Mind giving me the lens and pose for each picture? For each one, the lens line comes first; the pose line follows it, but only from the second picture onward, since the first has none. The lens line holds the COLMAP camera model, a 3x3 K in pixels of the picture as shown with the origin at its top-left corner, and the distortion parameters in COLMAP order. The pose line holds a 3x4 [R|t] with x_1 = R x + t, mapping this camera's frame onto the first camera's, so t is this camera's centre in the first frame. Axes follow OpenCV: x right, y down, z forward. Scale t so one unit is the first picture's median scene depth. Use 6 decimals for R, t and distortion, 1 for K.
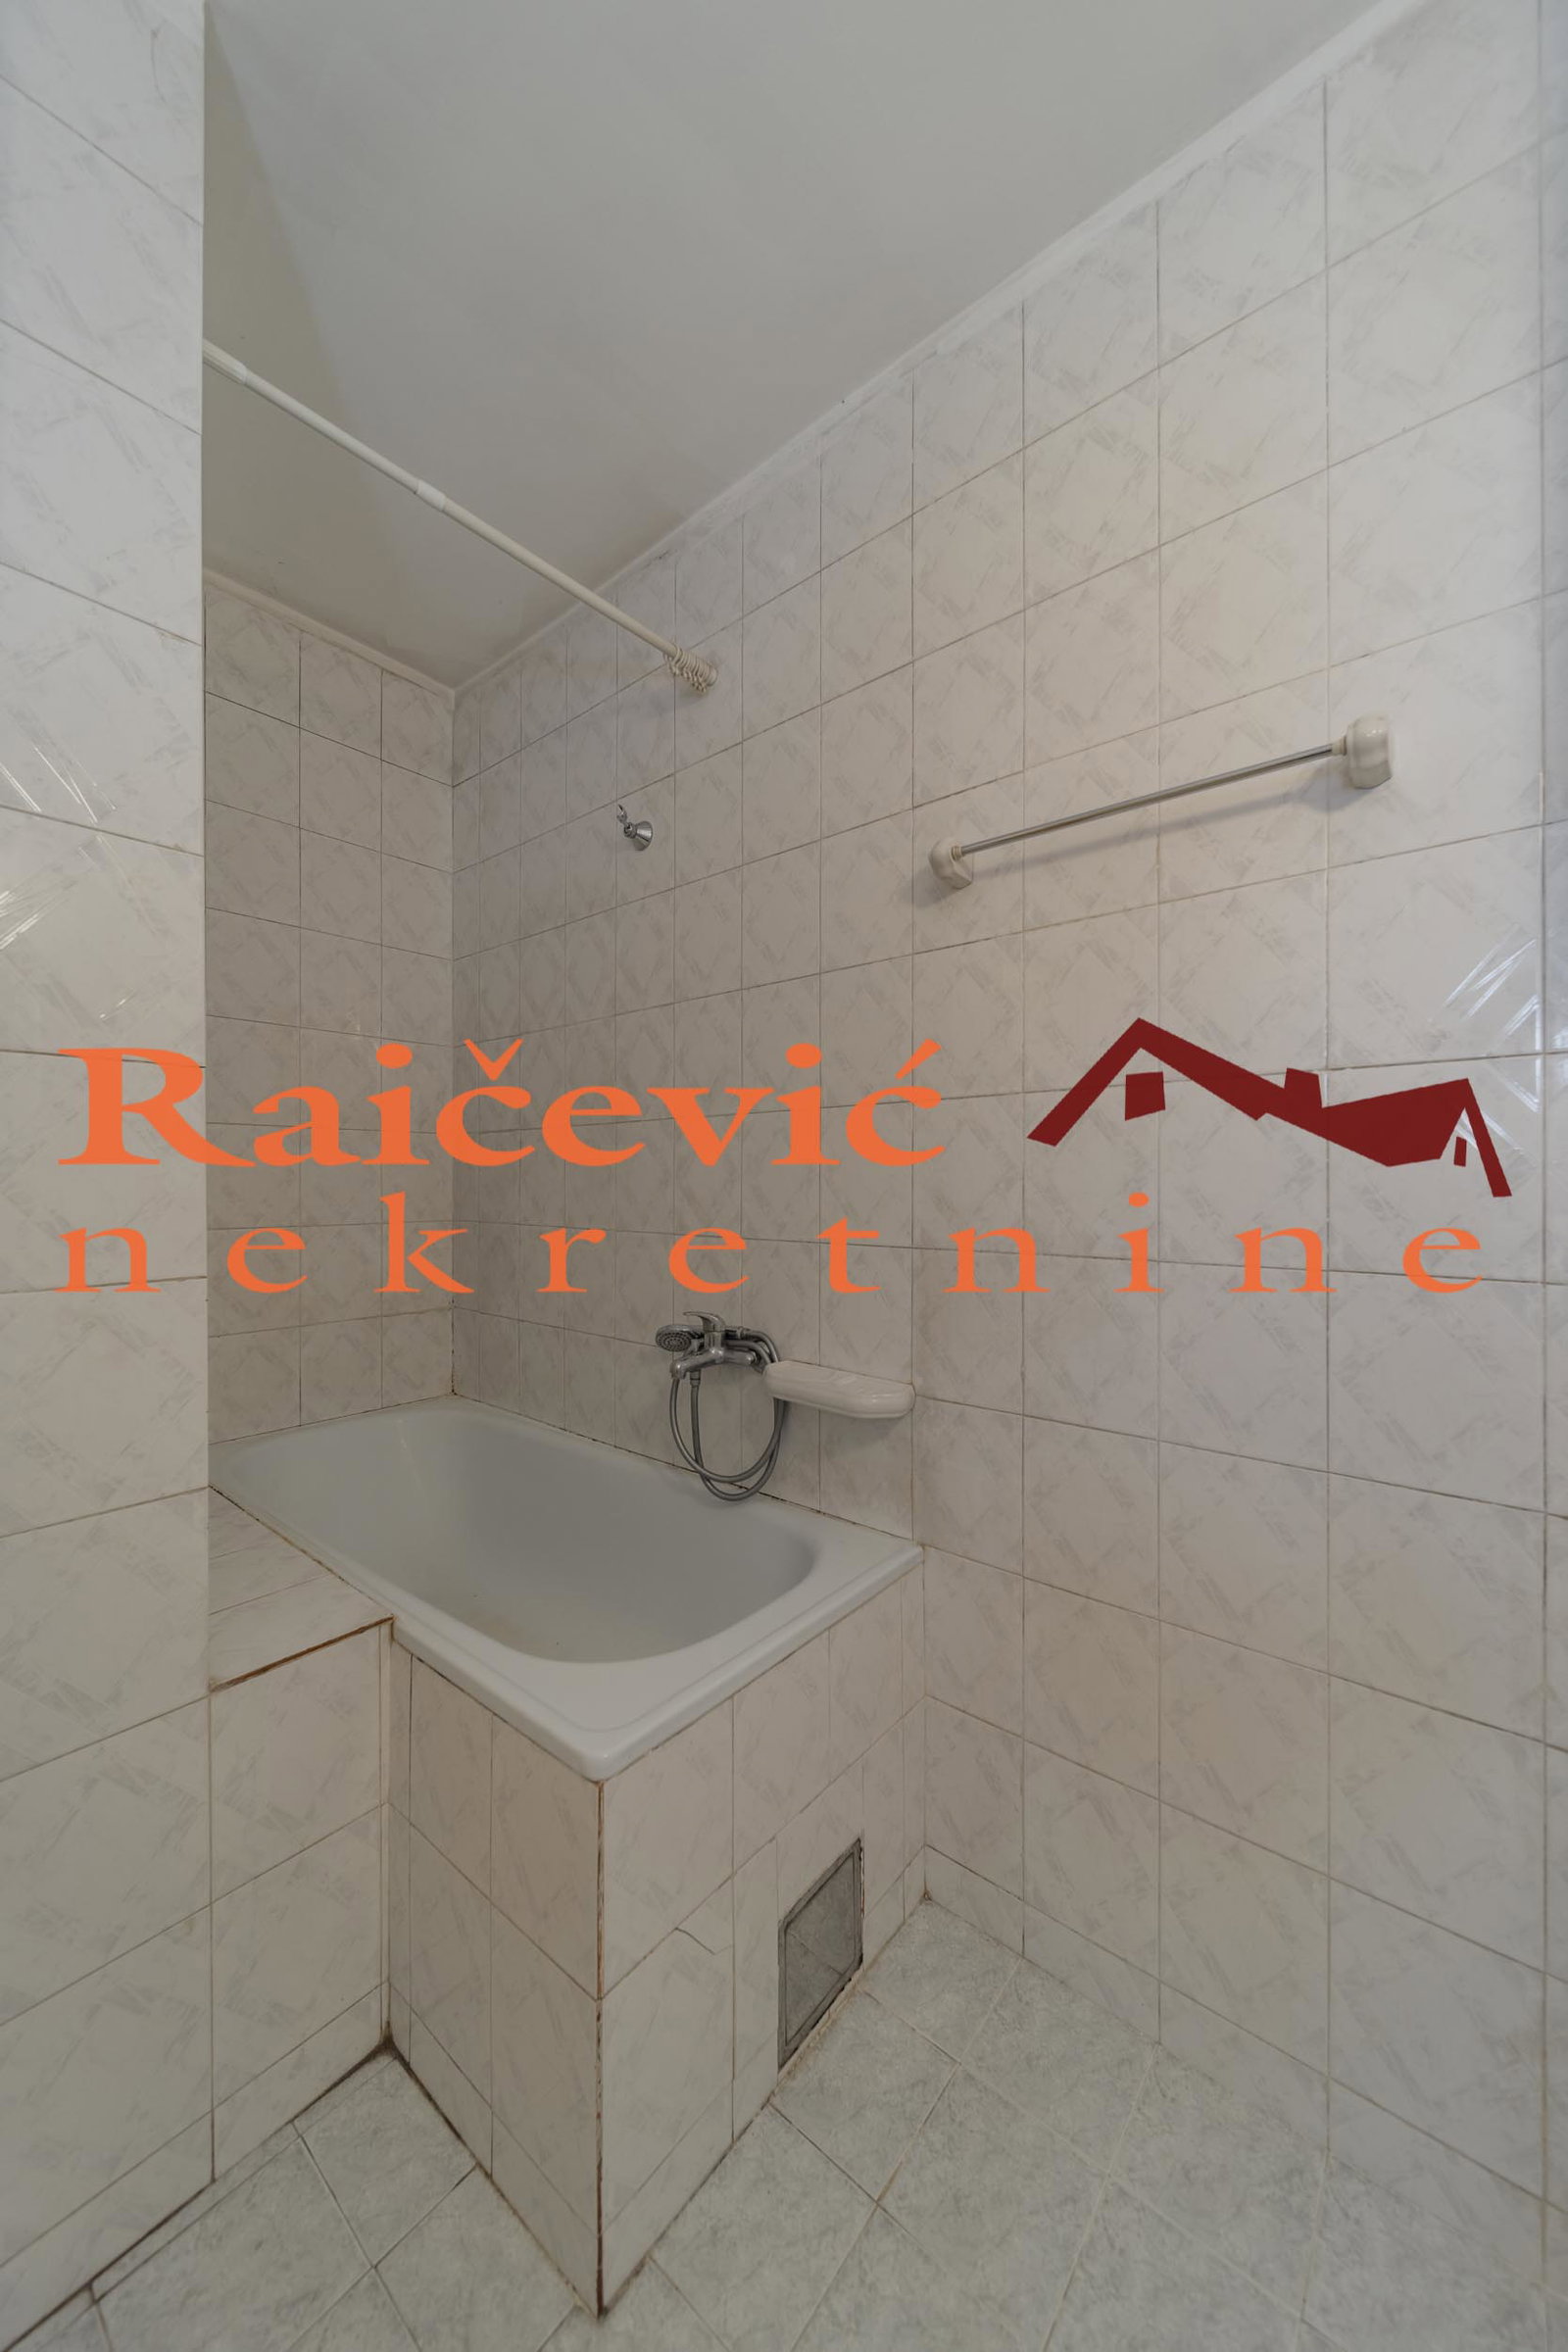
lens RADIAL K [[836.1, 0, 779.8], [0, 836.1, 1170.0], [0, 0, 1]] dist [-0.001636, -0.000056]
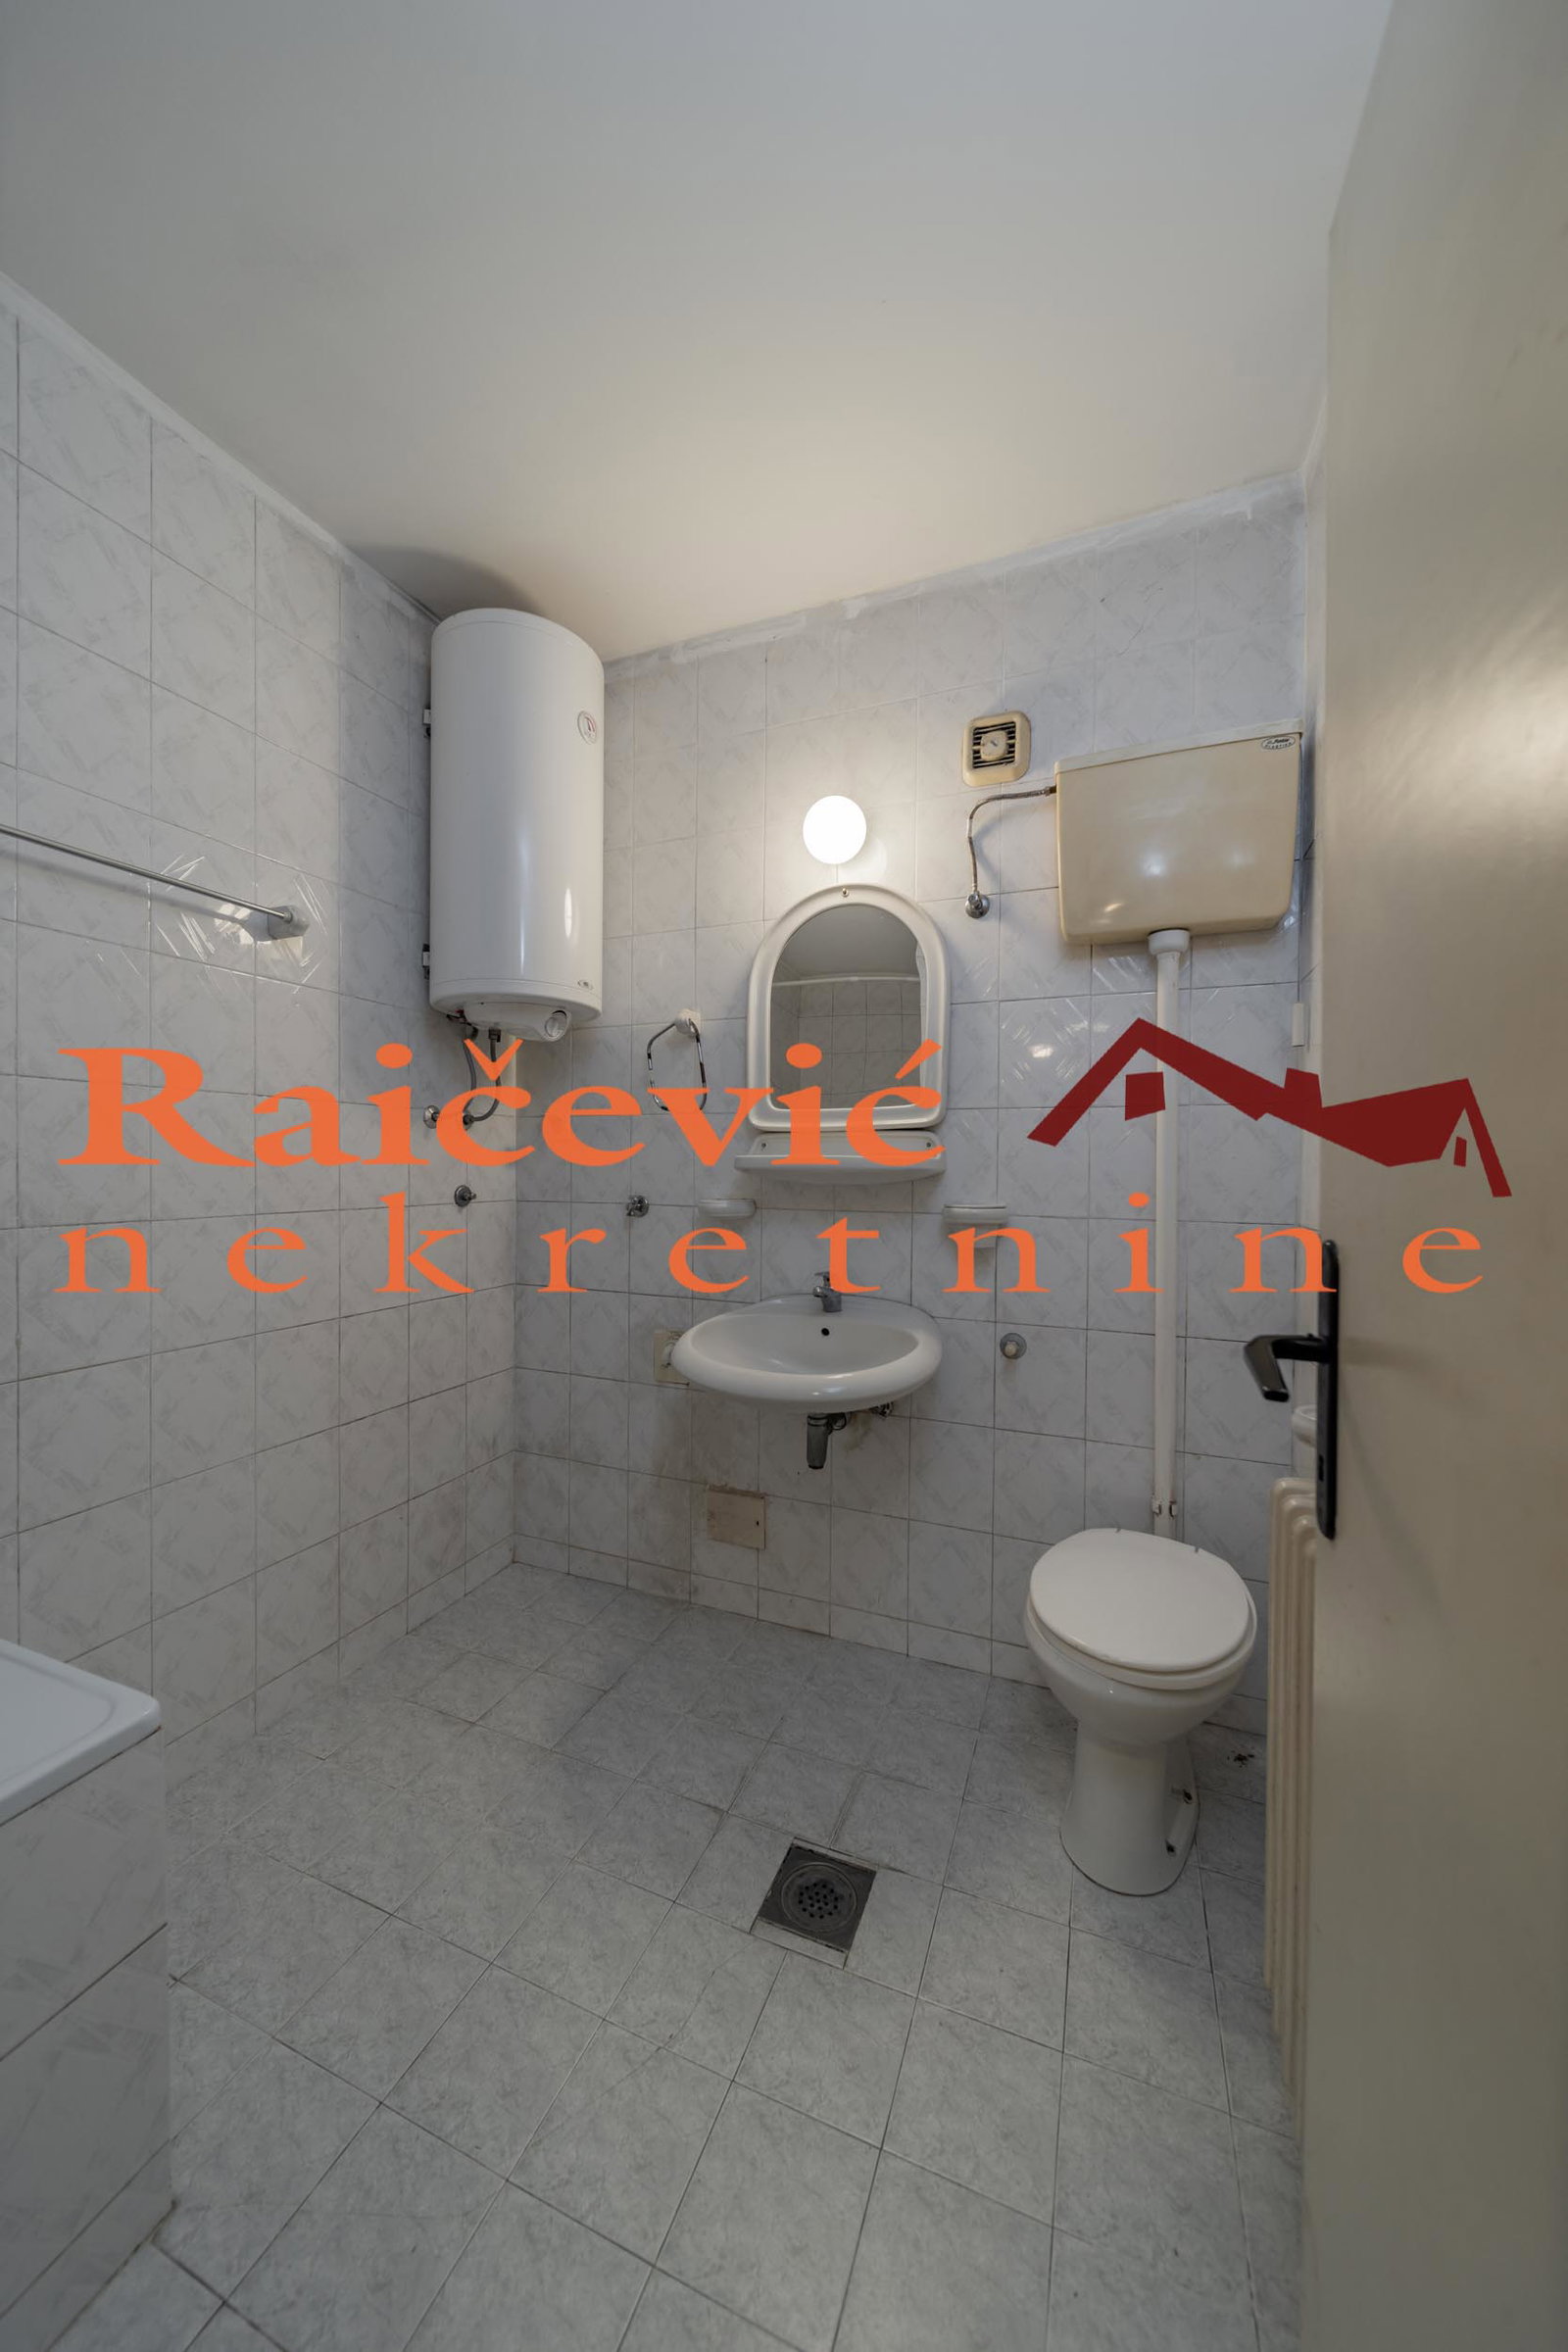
lens RADIAL K [[836.1, 0, 779.8], [0, 836.1, 1170.0], [0, 0, 1]] dist [-0.001636, -0.000056]
pose [[-0.302365, 0.001397, 0.953191, -1.127570], [-0.010098, 0.999938, -0.004669, 0.025037], [-0.953139, -0.011037, -0.302332, 0.448834]]
